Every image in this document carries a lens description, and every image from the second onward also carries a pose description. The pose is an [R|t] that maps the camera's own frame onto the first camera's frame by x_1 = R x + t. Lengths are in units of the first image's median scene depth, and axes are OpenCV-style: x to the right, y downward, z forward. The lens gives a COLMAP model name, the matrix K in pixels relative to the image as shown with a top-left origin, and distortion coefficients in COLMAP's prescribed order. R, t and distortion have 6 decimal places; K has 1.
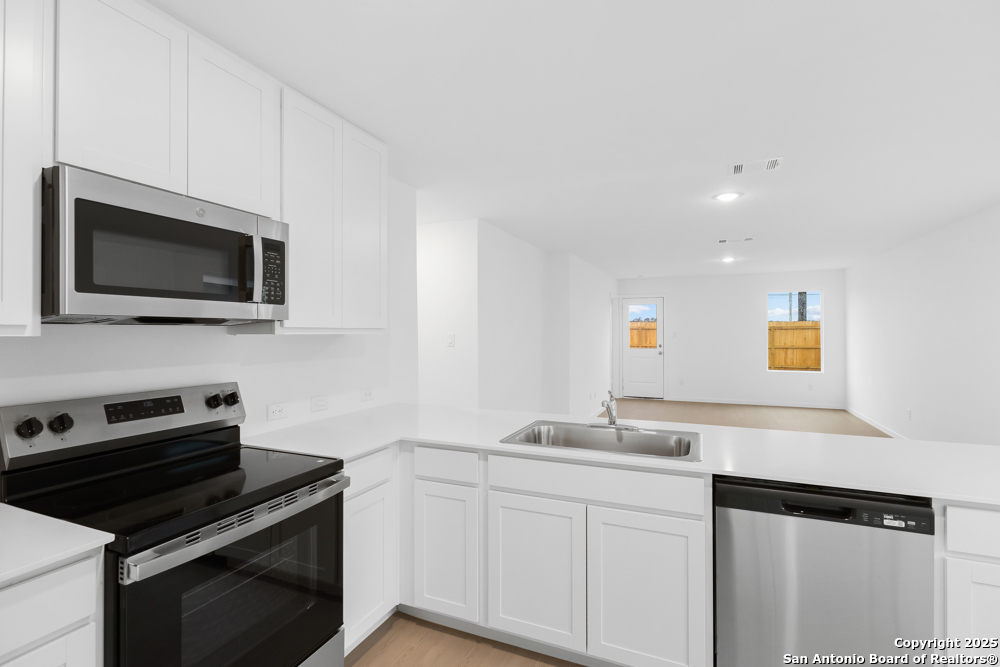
lens RADIAL K [[472.3, 0, 500.0], [0, 472.3, 333.5], [0, 0, 1]] dist [0.000783, 0.000124]
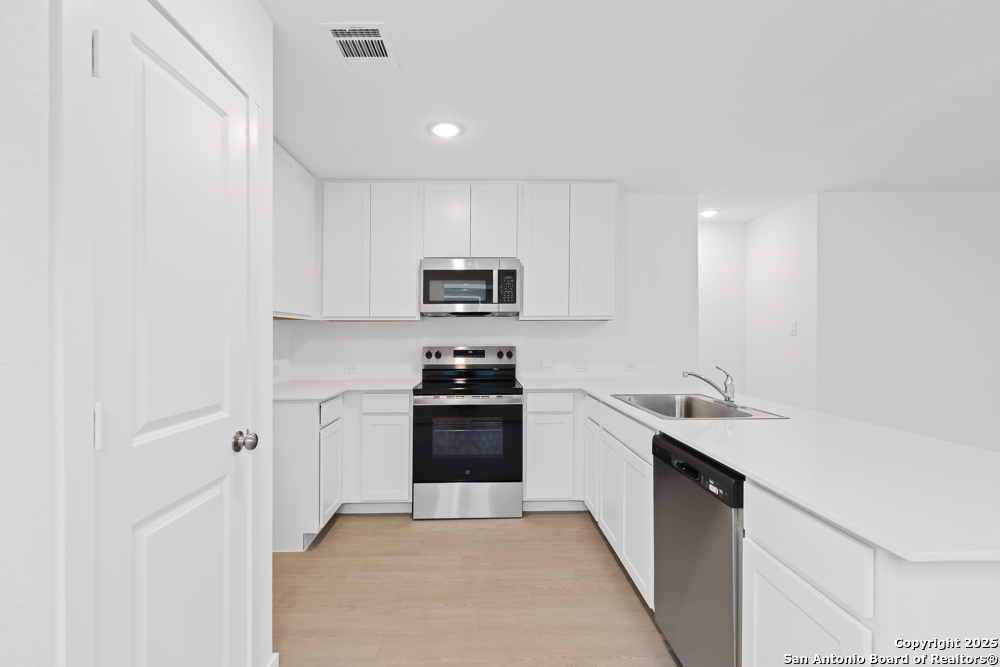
lens RADIAL K [[463.4, 0, 479.0], [0, 463.4, 334.1], [0, 0, 1]] dist [-0.000455, -0.000003]
pose [[0.414518, -0.000198, -0.910041, 1.093910], [0.001255, 0.999999, 0.000354, 0.055953], [0.910040, -0.001289, 0.414517, 0.112439]]
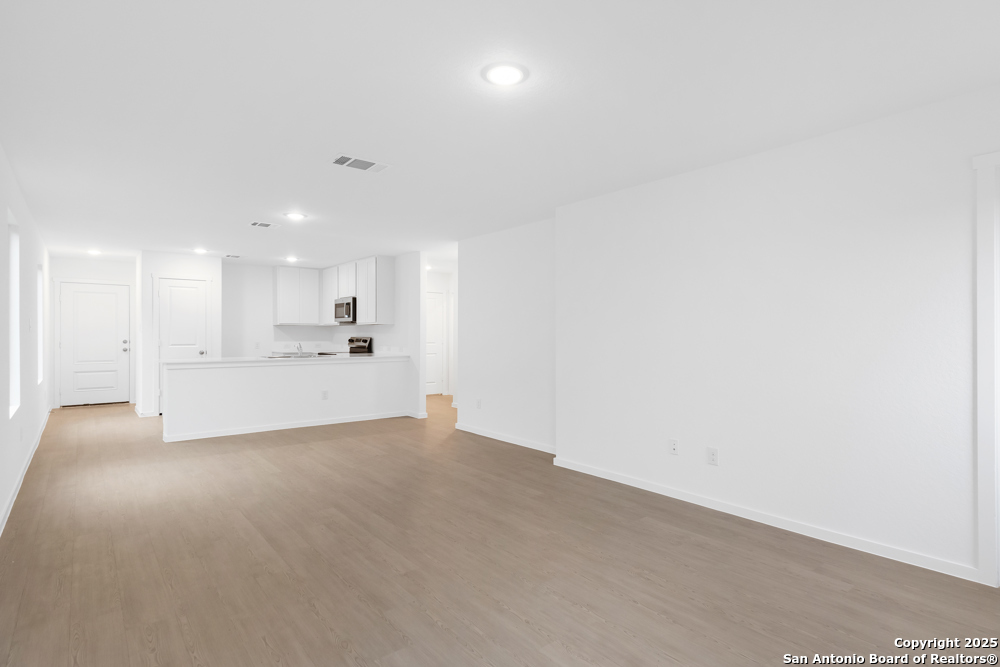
lens RADIAL K [[502.3, 0, 500.0], [0, 502.3, 333.5], [0, 0, 1]] dist [0.010262, -0.000230]
pose [[-0.450344, 0.001864, -0.892853, 2.746501], [-0.003341, 0.999987, 0.003773, 0.054704], [0.892849, 0.004682, -0.450332, 3.960951]]
